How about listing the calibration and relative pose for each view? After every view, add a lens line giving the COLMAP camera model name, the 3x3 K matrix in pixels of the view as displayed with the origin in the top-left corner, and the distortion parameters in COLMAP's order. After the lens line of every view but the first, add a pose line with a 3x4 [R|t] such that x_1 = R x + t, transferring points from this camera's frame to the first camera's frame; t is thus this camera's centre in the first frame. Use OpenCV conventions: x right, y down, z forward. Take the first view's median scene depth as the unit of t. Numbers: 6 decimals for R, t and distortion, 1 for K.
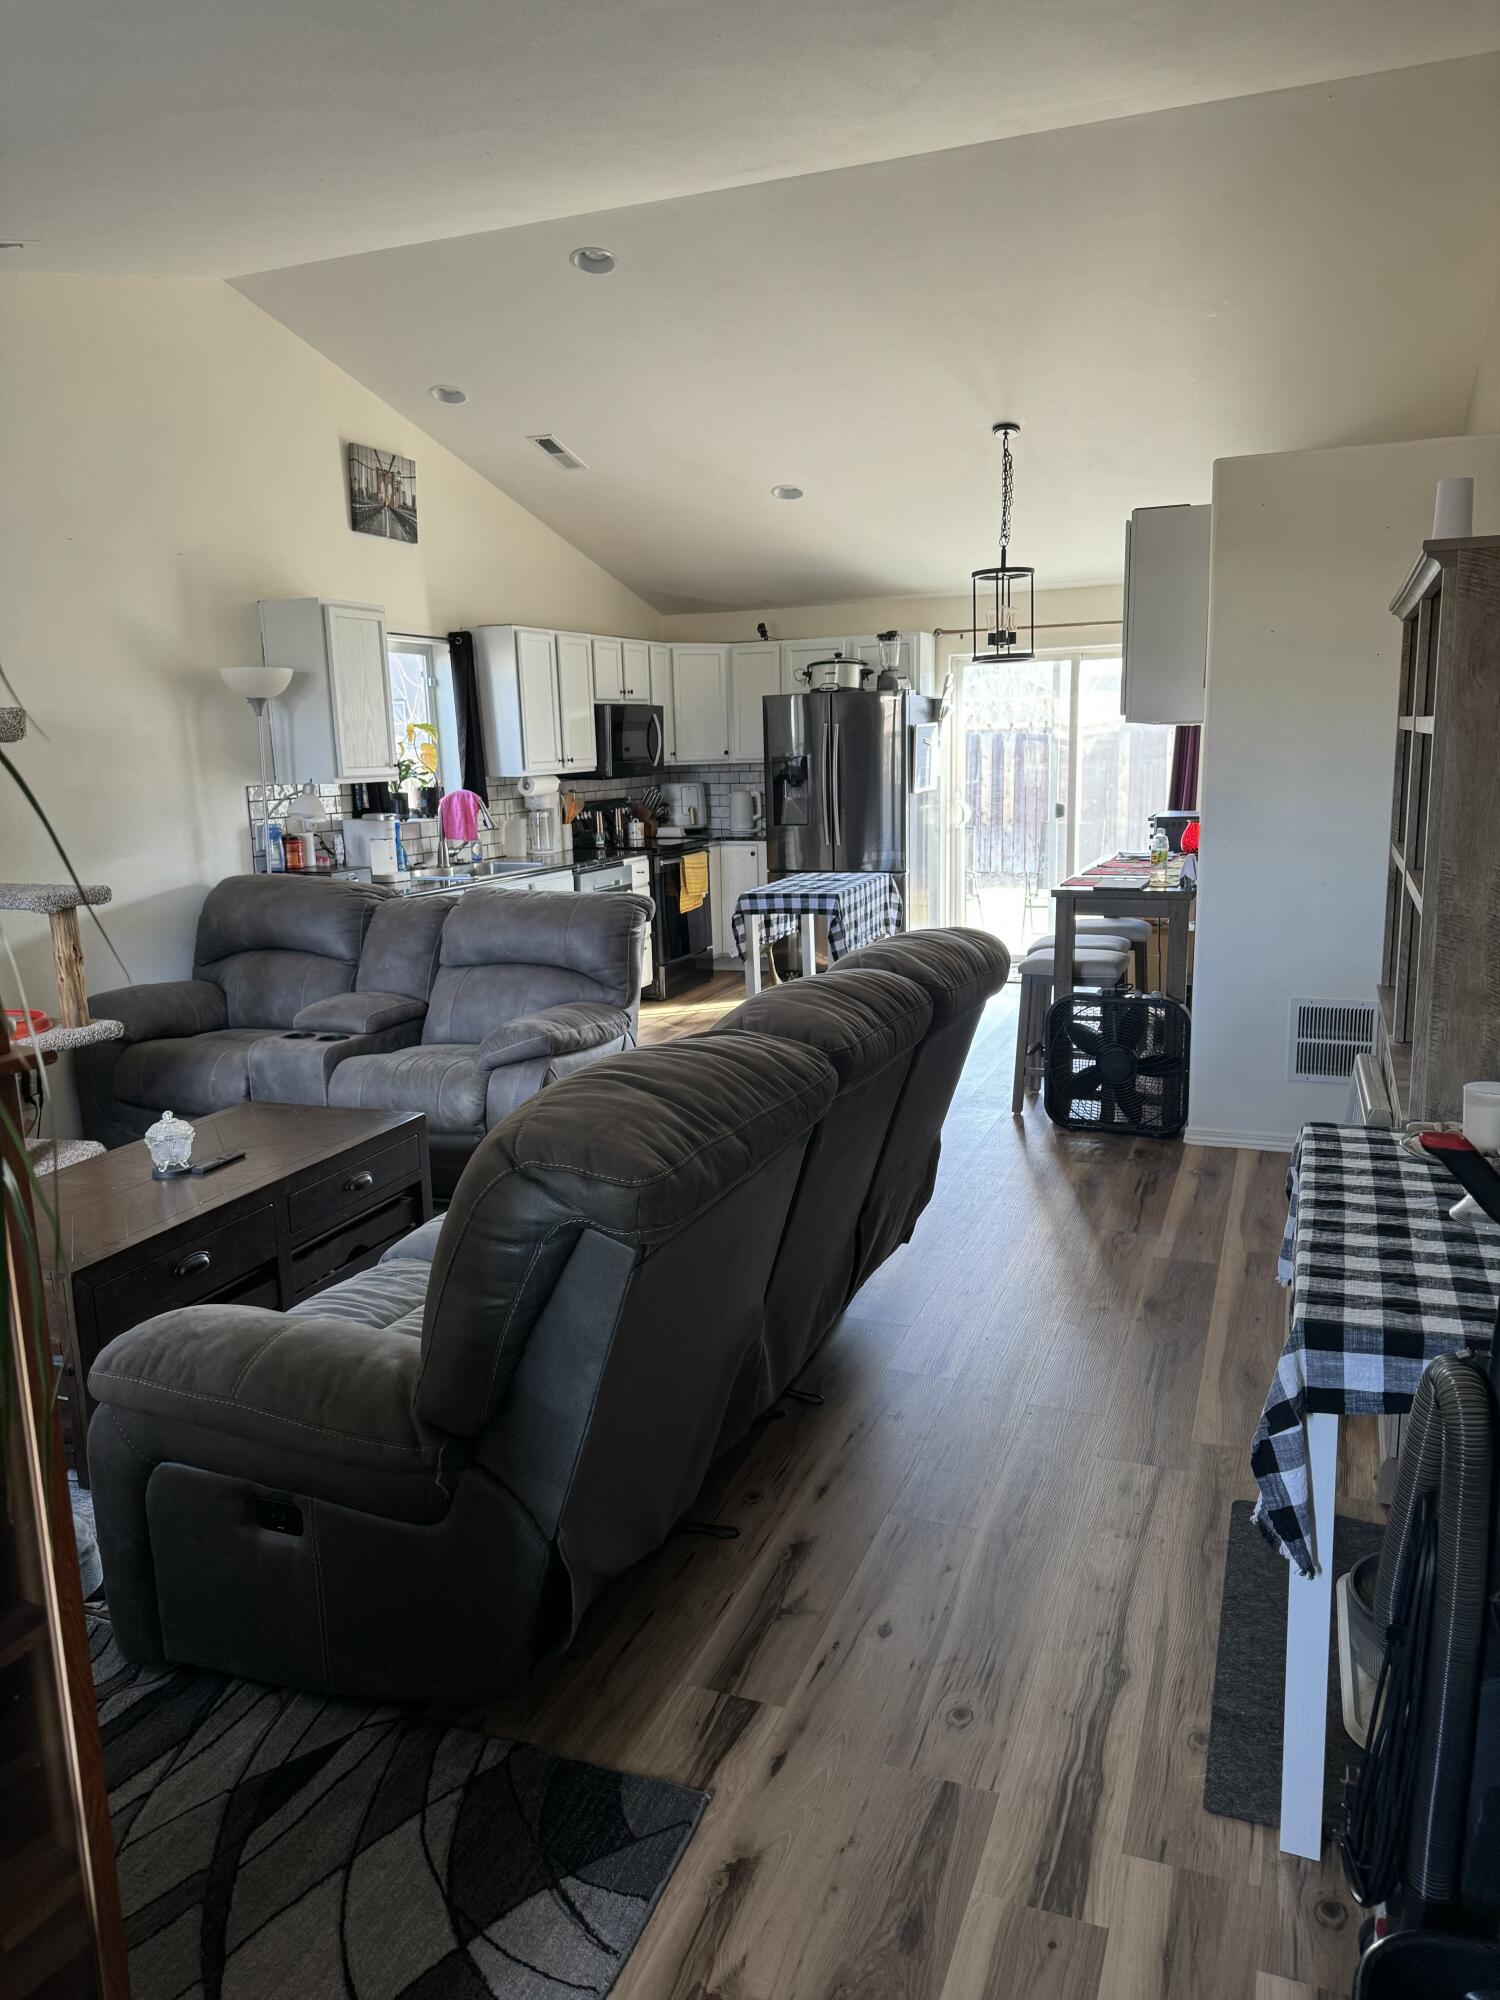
lens RADIAL K [[1394.5, 0, 748.8], [0, 1394.5, 991.1], [0, 0, 1]] dist [0.136428, -0.233423]
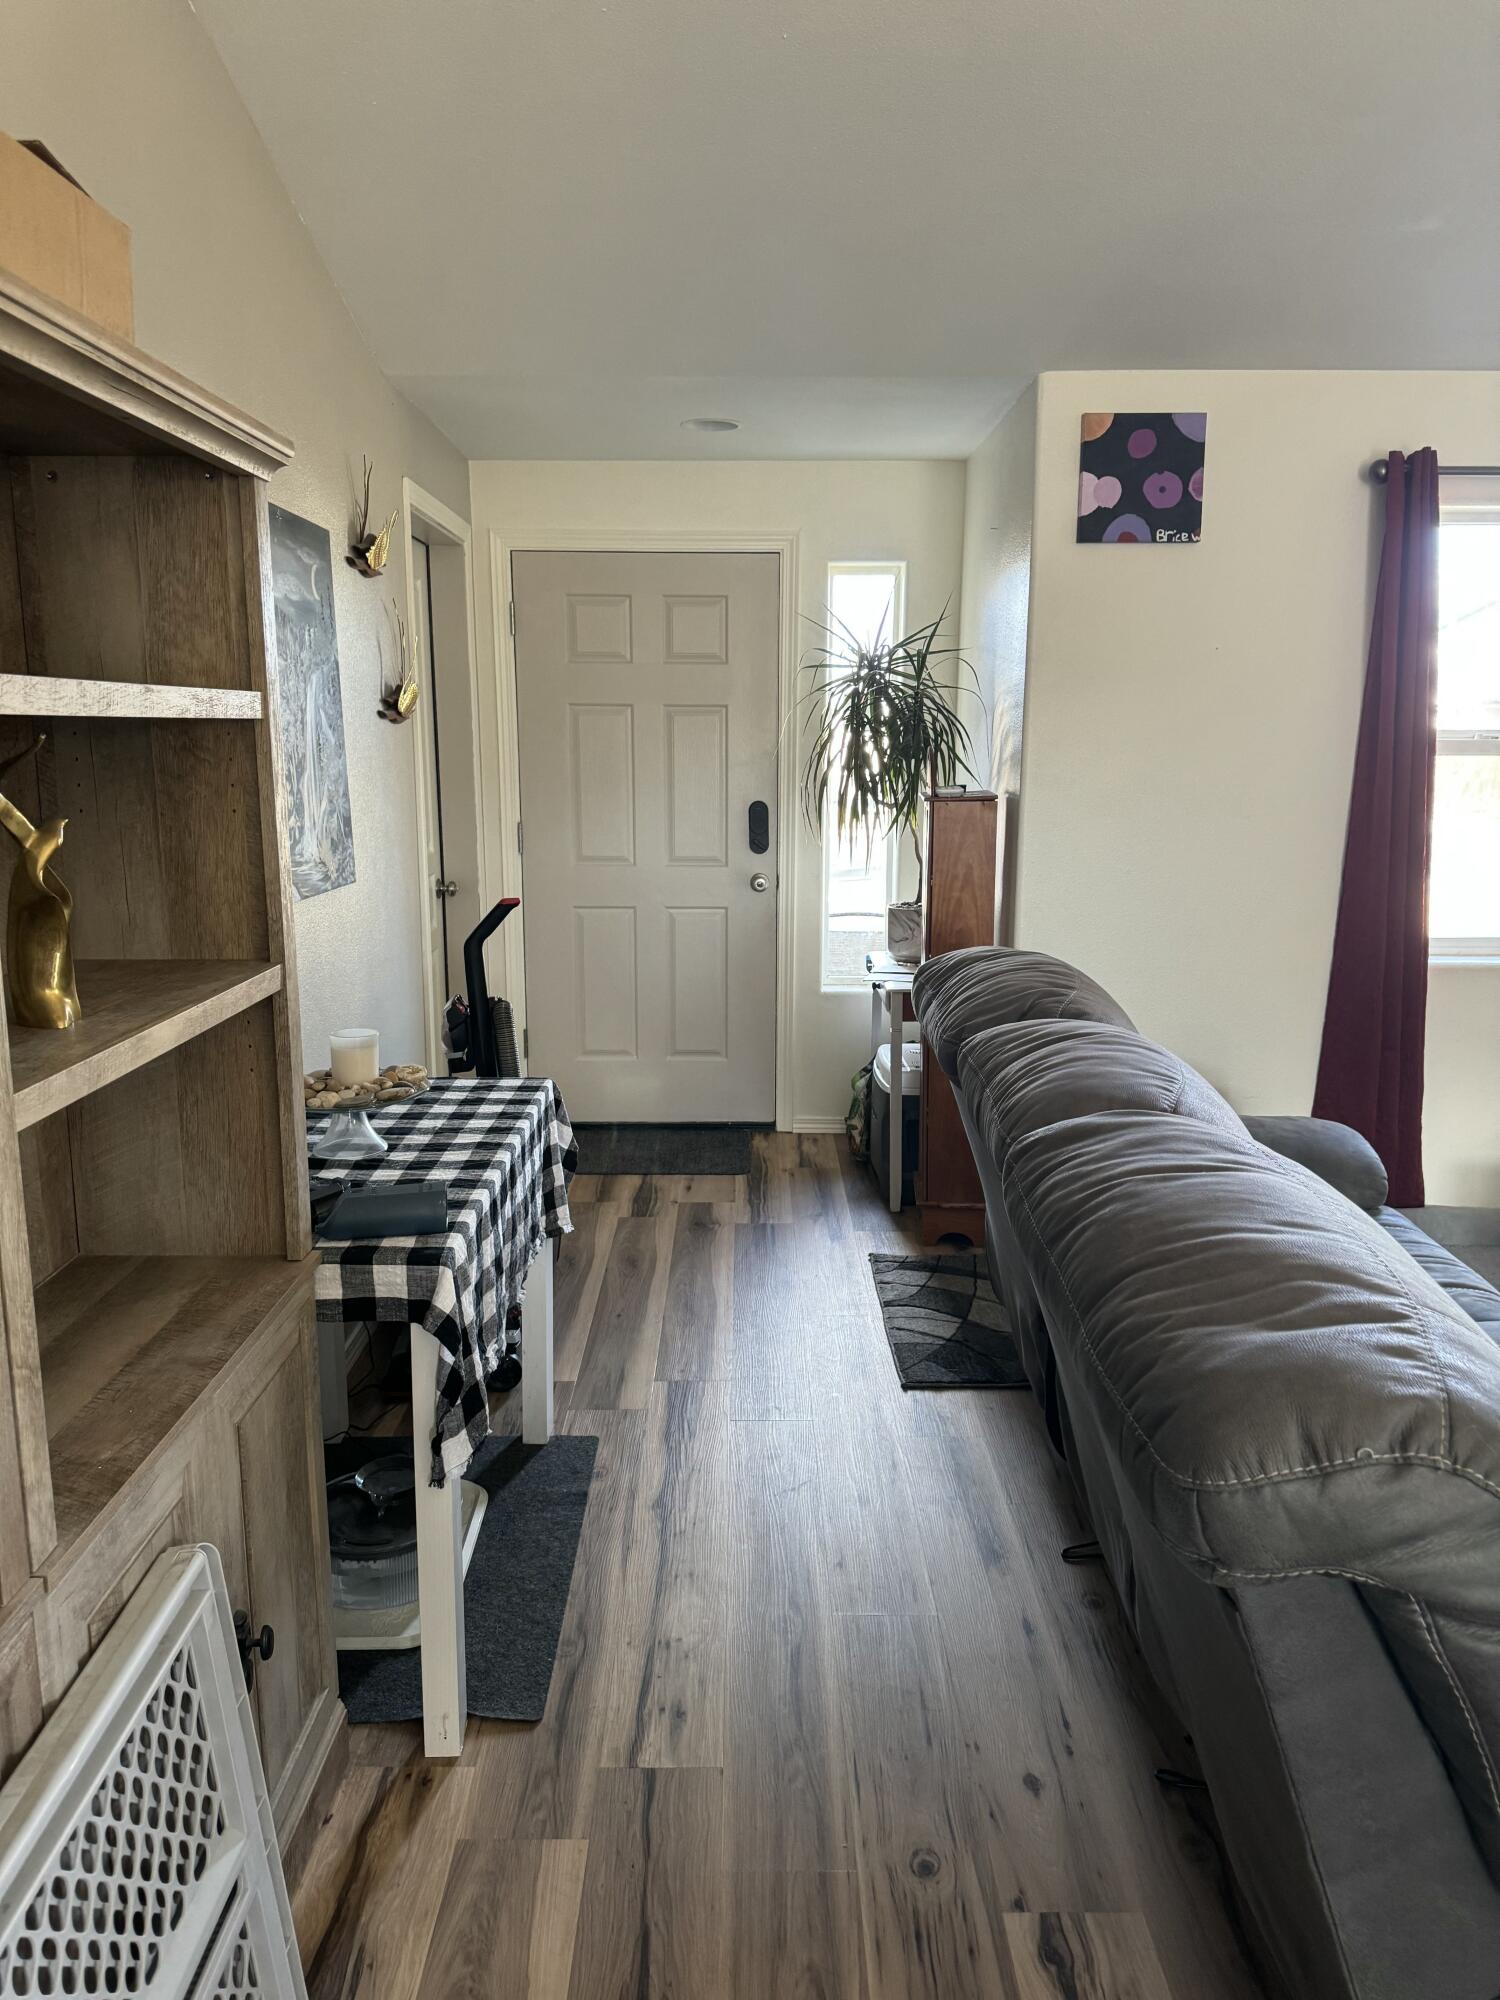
lens RADIAL K [[1413.0, 0, 752.0], [0, 1413.0, 995.0], [0, 0, 1]] dist [-0.000655, -0.005521]
pose [[-0.928760, 0.092187, -0.359034, 0.227105], [-0.043677, 0.934617, 0.352963, -0.131789], [0.368098, 0.343500, -0.864009, 0.752250]]
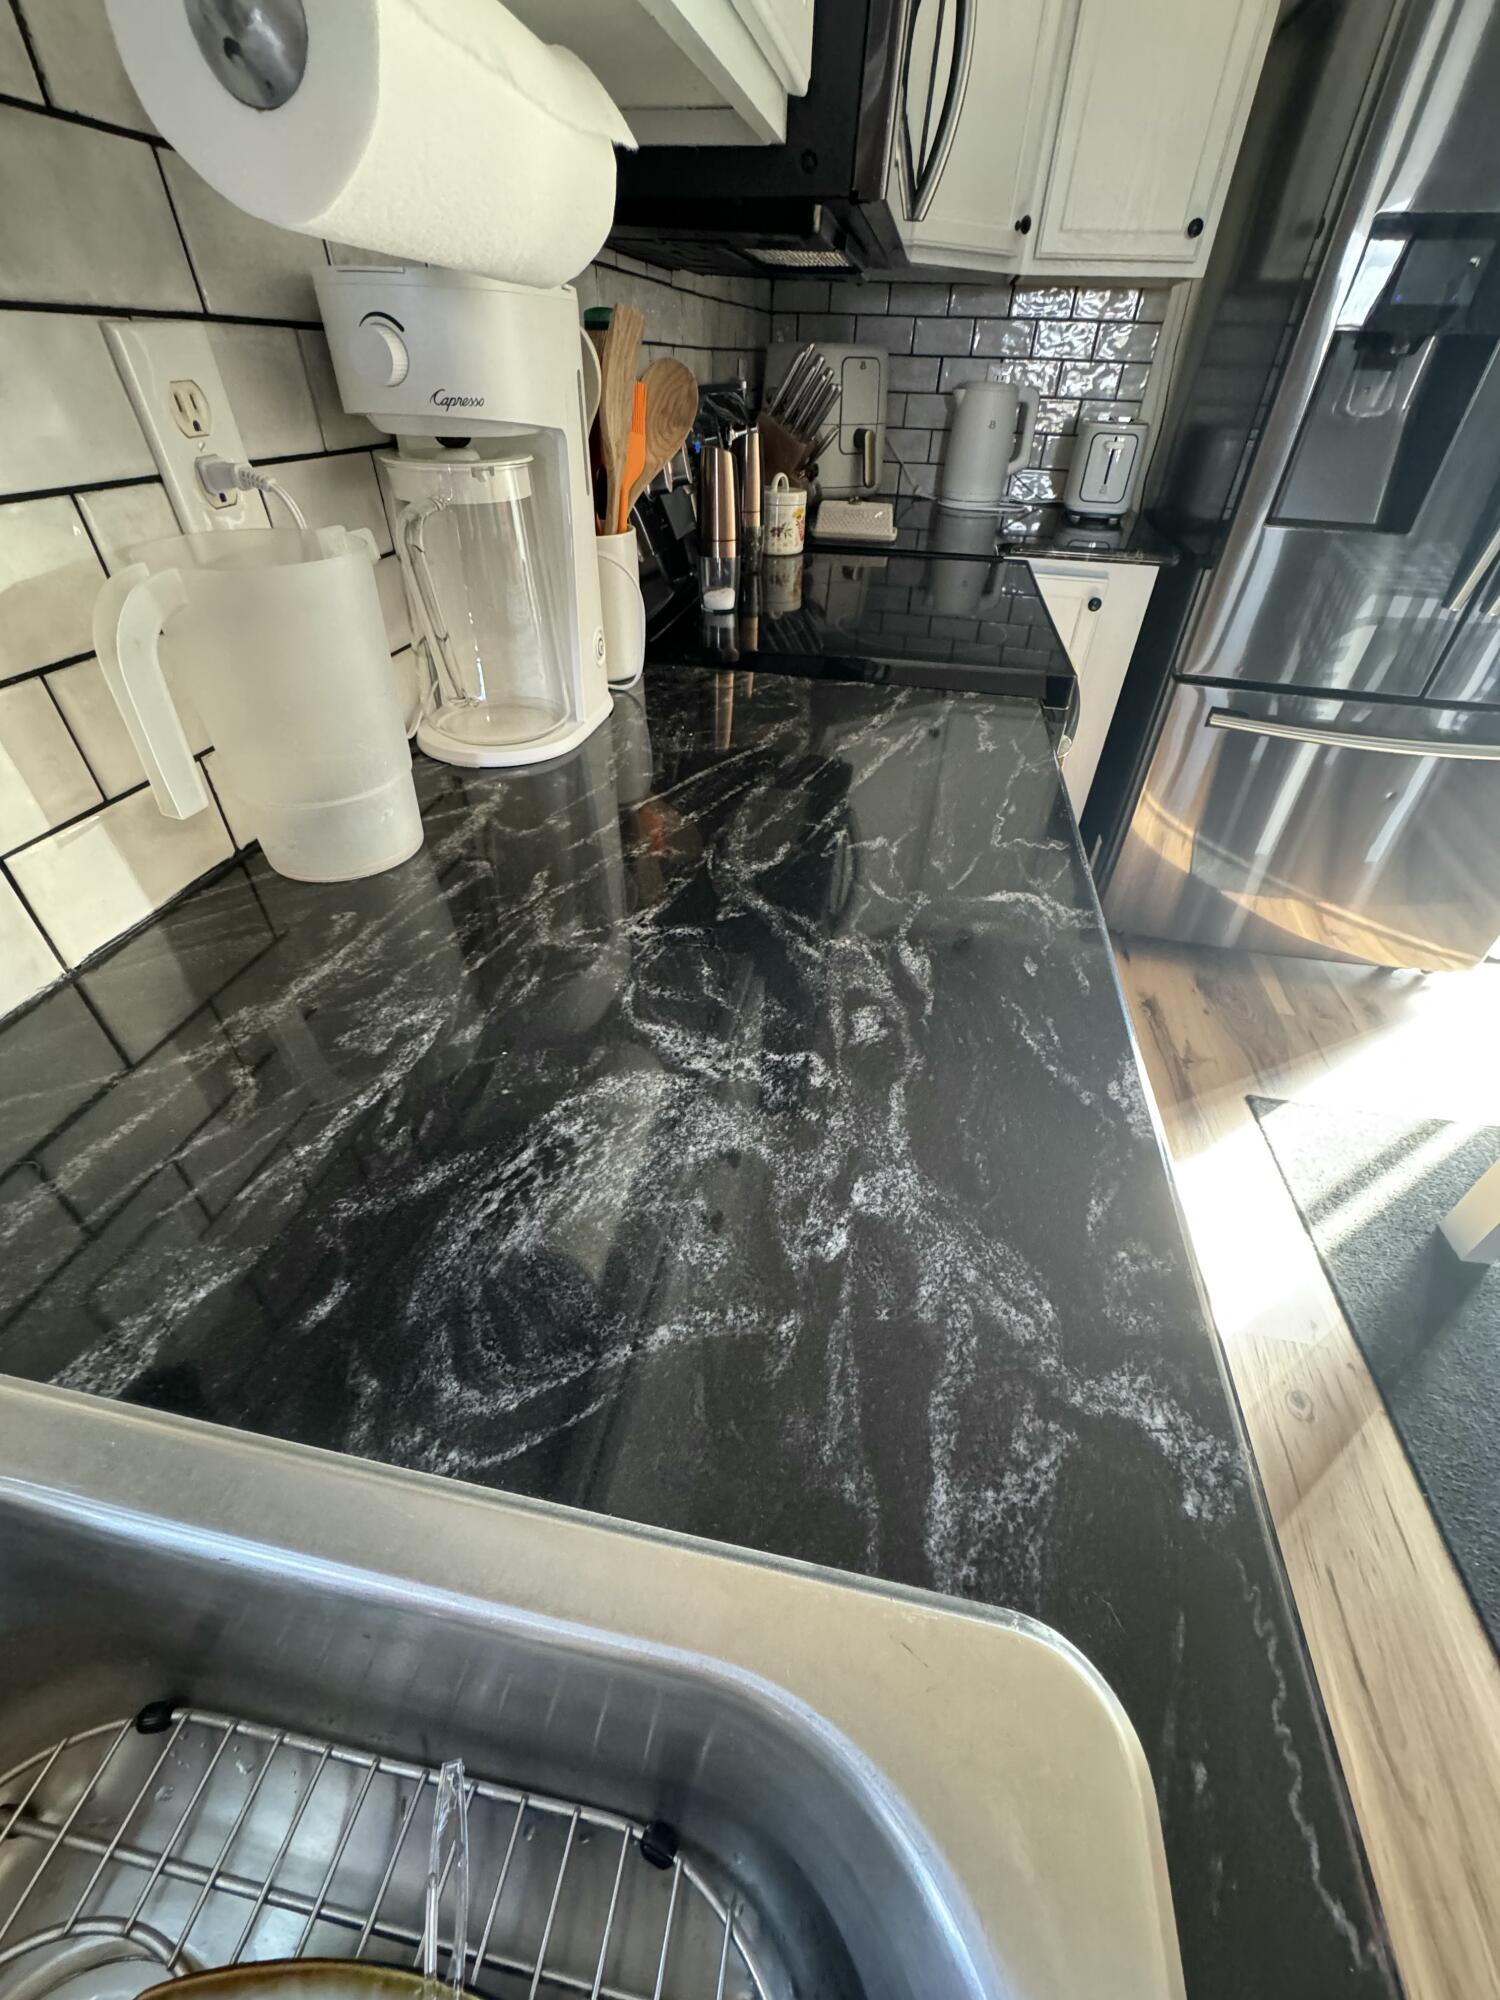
lens RADIAL K [[804.5, 0, 750.6], [0, 804.5, 997.2], [0, 0, 1]] dist [-0.000277, -0.000028]
pose [[0.983361, -0.068154, 0.168392, -0.192847], [-0.020250, 0.880054, 0.474442, -0.165934], [-0.180529, -0.469958, 0.864031, 1.252662]]
